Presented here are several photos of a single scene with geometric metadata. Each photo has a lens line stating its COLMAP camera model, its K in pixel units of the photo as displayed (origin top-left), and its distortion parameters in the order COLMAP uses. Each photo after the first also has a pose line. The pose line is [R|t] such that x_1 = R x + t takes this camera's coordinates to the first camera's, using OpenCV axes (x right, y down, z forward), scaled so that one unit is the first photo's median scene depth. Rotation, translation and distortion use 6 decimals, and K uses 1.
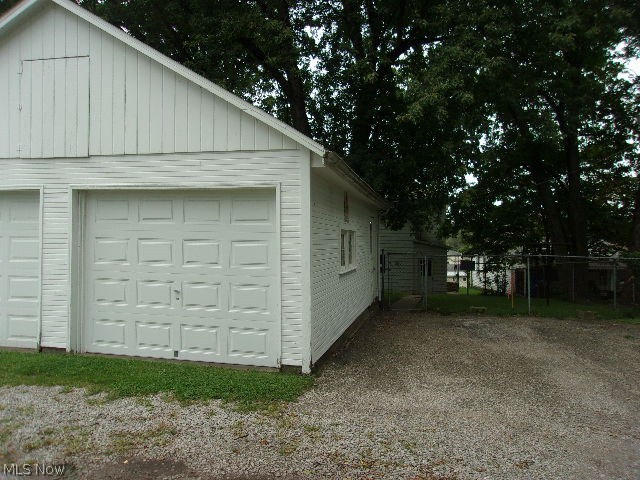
lens RADIAL K [[504.1, 0, 176.6], [0, 504.1, 239.9], [0, 0, 1]] dist [0.006164, 0.010433]
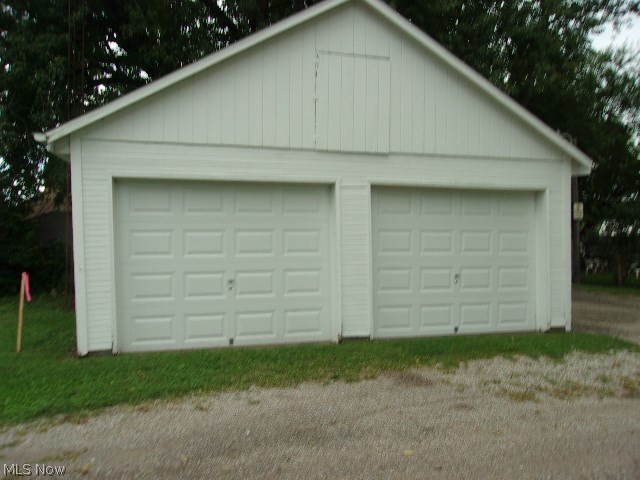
lens RADIAL K [[504.1, 0, 176.6], [0, 504.1, 239.9], [0, 0, 1]] dist [0.006164, 0.010433]
pose [[0.875425, -0.019002, 0.482980, -1.049515], [0.008001, 0.999660, 0.024829, -0.013717], [-0.483288, -0.017872, 0.875279, 0.275701]]
